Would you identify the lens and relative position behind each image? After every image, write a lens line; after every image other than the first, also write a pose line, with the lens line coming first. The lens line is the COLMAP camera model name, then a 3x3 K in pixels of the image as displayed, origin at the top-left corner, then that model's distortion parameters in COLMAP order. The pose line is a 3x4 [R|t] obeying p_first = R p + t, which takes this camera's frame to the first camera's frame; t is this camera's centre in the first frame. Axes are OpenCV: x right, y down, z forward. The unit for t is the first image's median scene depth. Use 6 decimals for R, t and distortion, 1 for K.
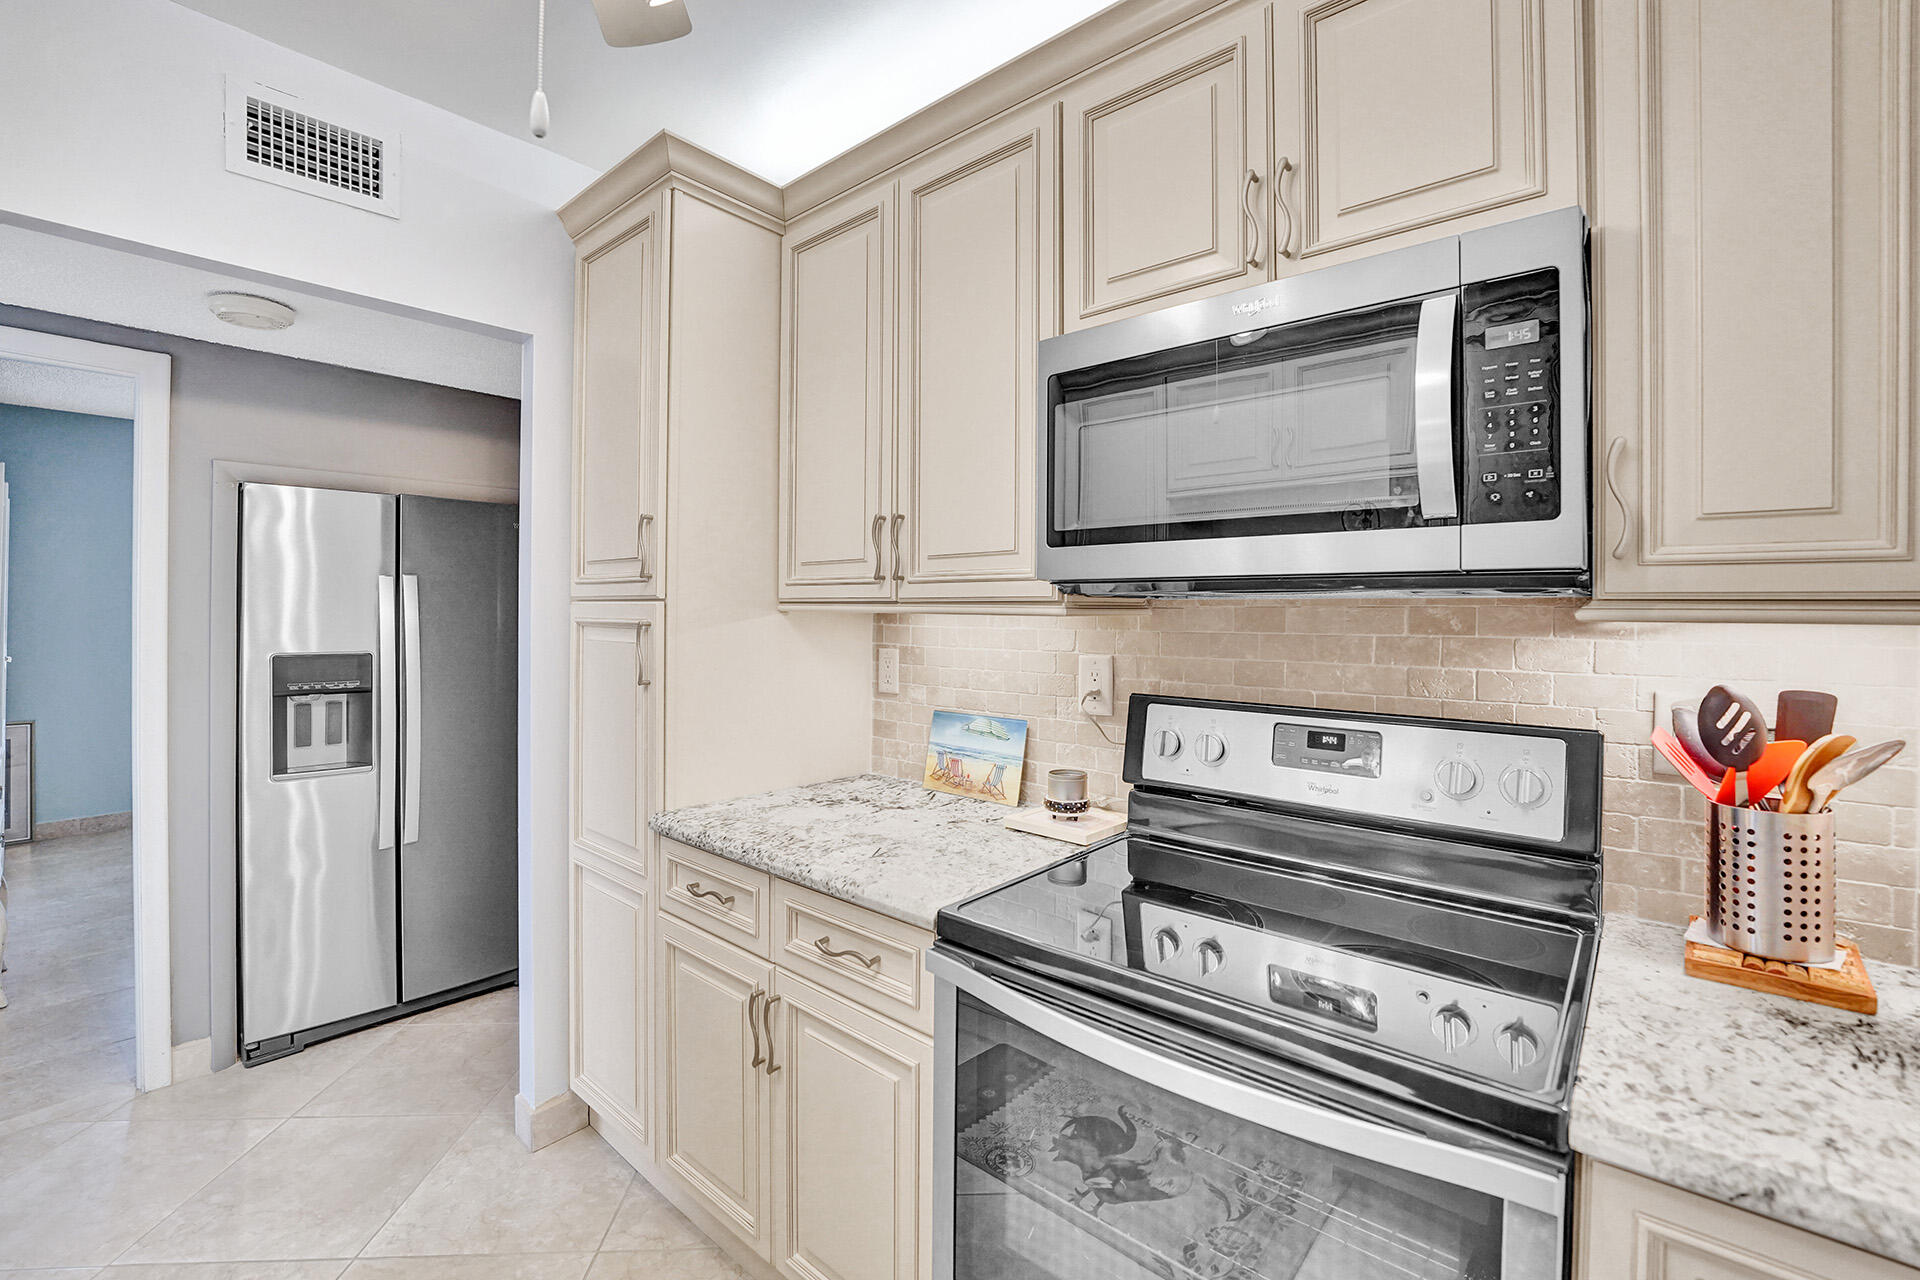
lens RADIAL K [[793.8, 0, 963.0], [0, 793.8, 624.6], [0, 0, 1]] dist [-0.021382, 0.000434]
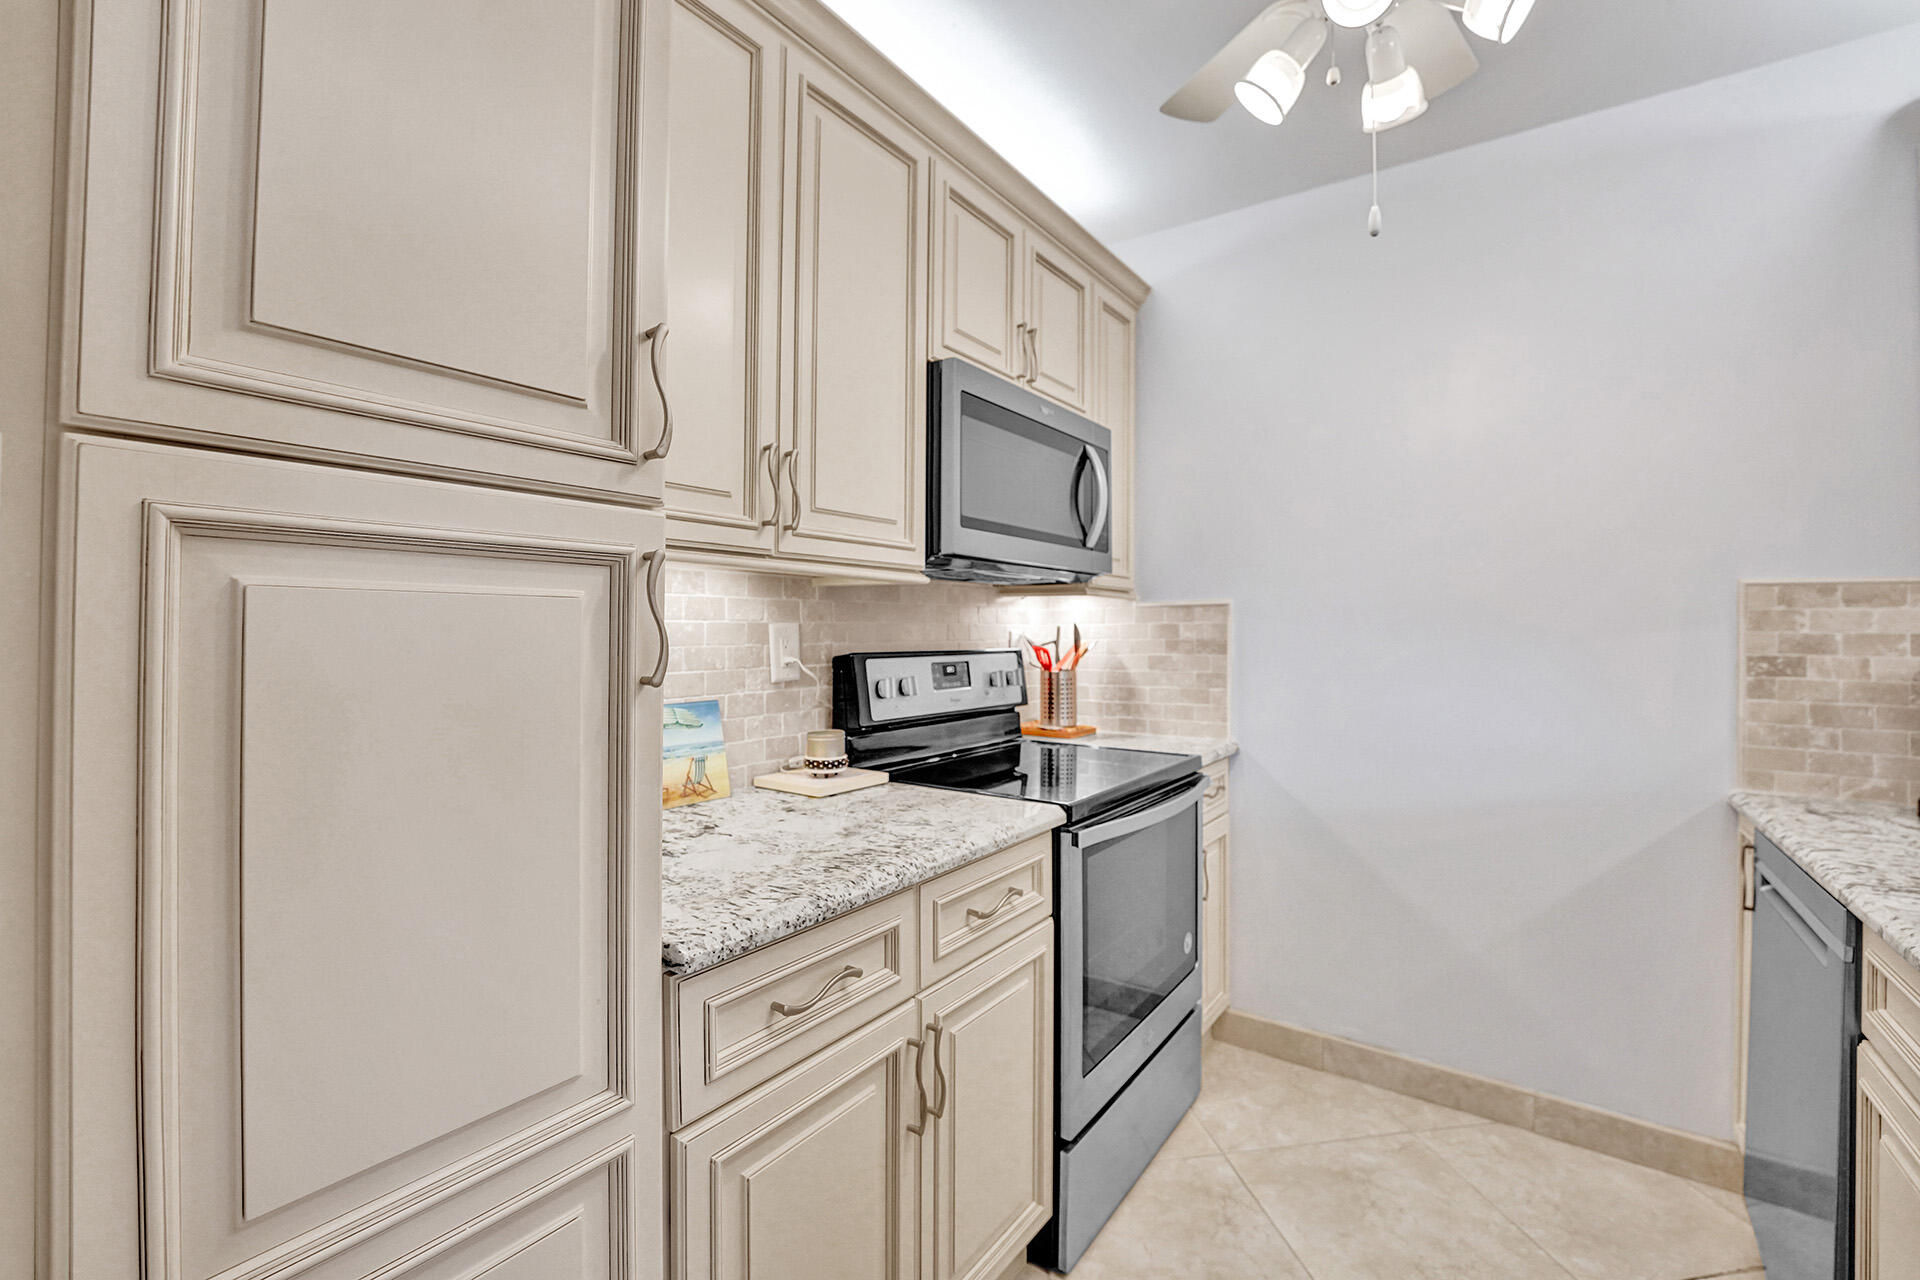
lens RADIAL K [[793.8, 0, 961.2], [0, 793.8, 626.6], [0, 0, 1]] dist [-0.021382, 0.000434]
pose [[-0.075477, -0.003328, 0.997142, -0.993796], [0.009174, 0.999950, 0.004032, 0.045608], [-0.997105, 0.009452, -0.075443, 0.956901]]
